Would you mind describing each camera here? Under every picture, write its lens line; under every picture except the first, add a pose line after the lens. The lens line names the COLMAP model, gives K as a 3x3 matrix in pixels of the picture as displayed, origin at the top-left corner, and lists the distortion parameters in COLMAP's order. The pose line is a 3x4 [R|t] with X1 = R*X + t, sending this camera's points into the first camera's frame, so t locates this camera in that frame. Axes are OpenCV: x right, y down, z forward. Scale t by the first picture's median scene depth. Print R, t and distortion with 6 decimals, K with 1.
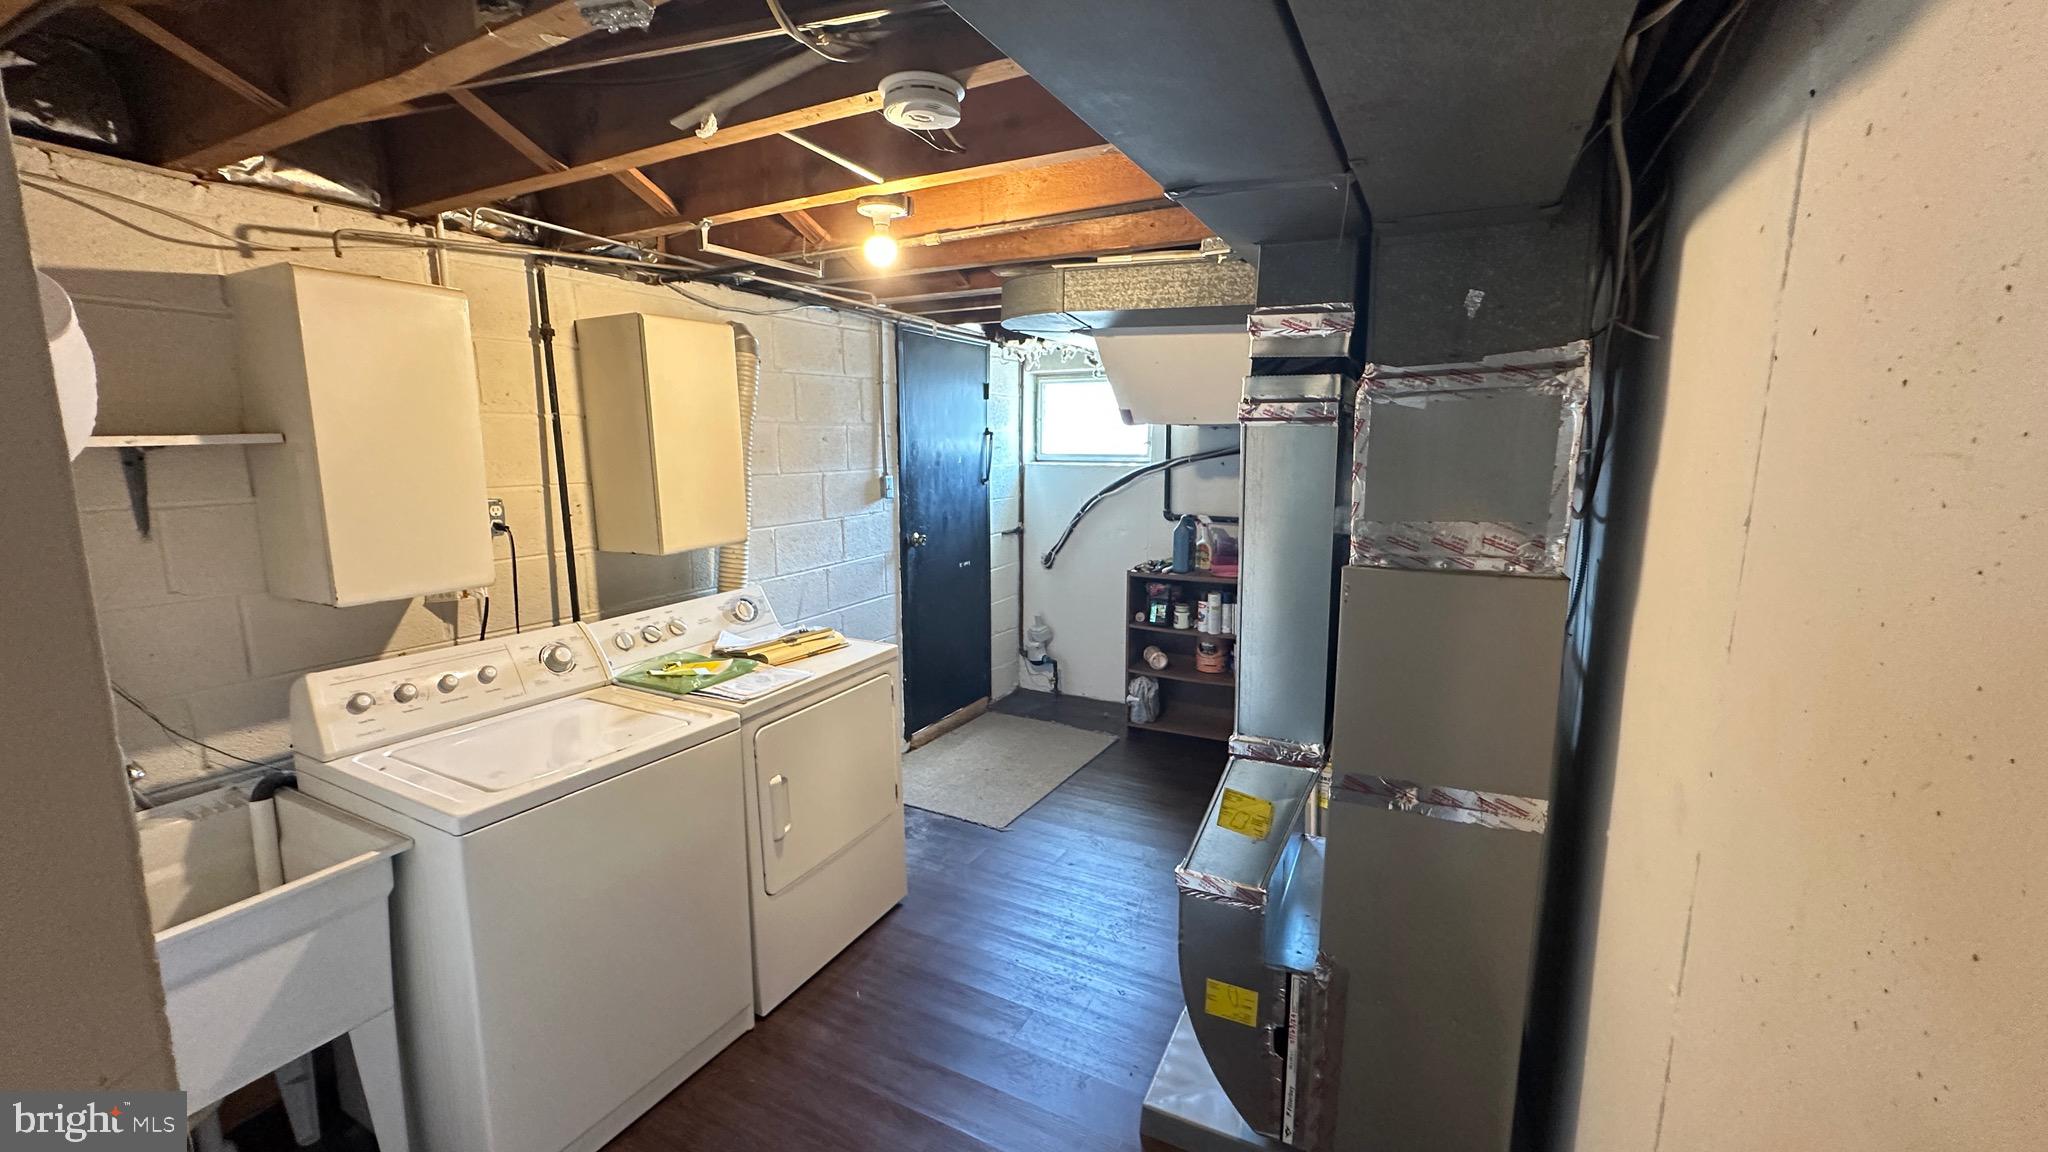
lens RADIAL K [[822.1, 0, 1025.2], [0, 822.1, 573.2], [0, 0, 1]] dist [0.000335, 0.000324]
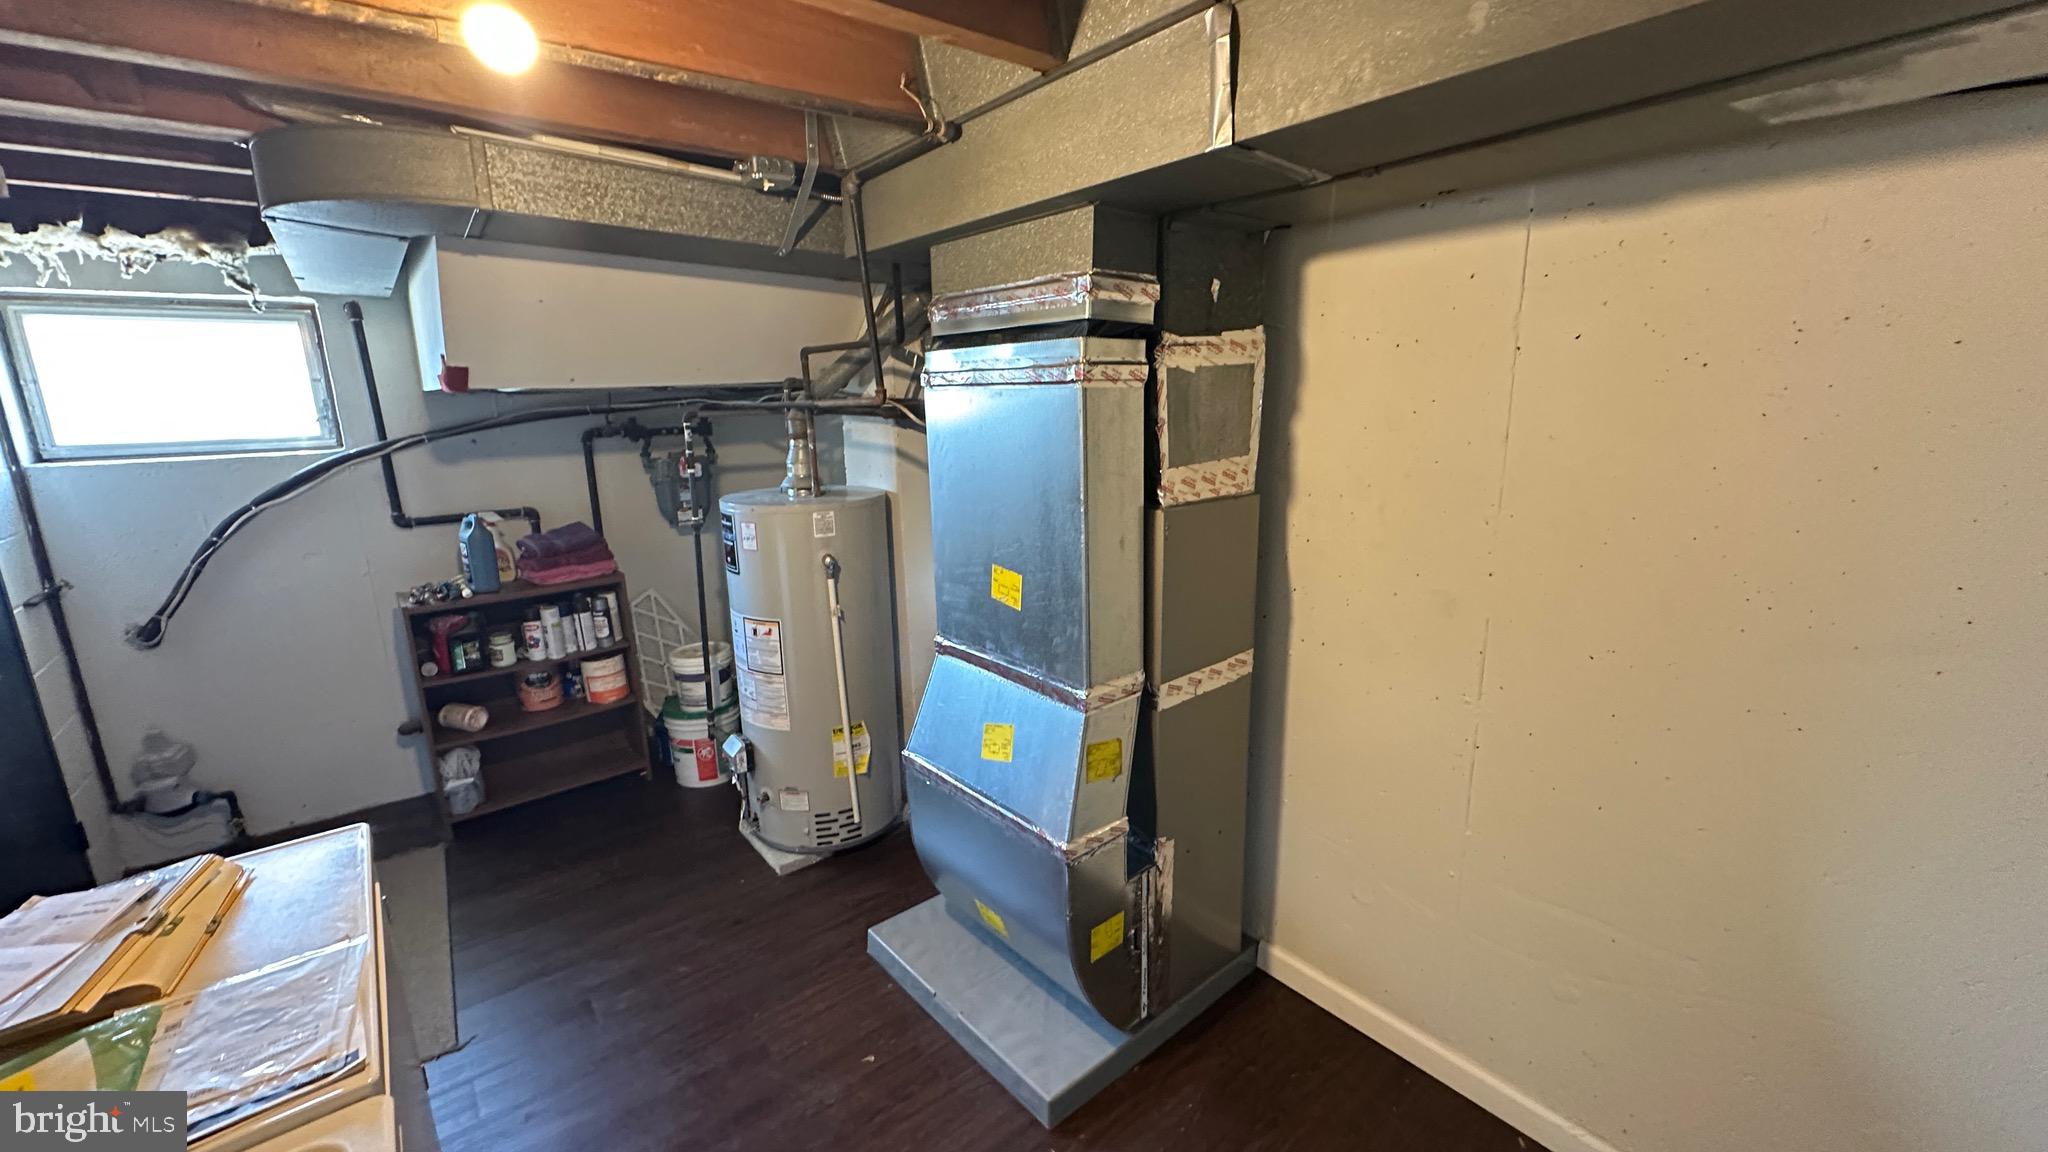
lens RADIAL K [[822.1, 0, 1022.6], [0, 822.1, 573.8], [0, 0, 1]] dist [0.000335, 0.000324]
pose [[0.403393, -0.207162, 0.891268, -0.267056], [0.168879, 0.974157, 0.149993, -0.046002], [-0.899307, 0.090010, 0.427954, 0.250876]]
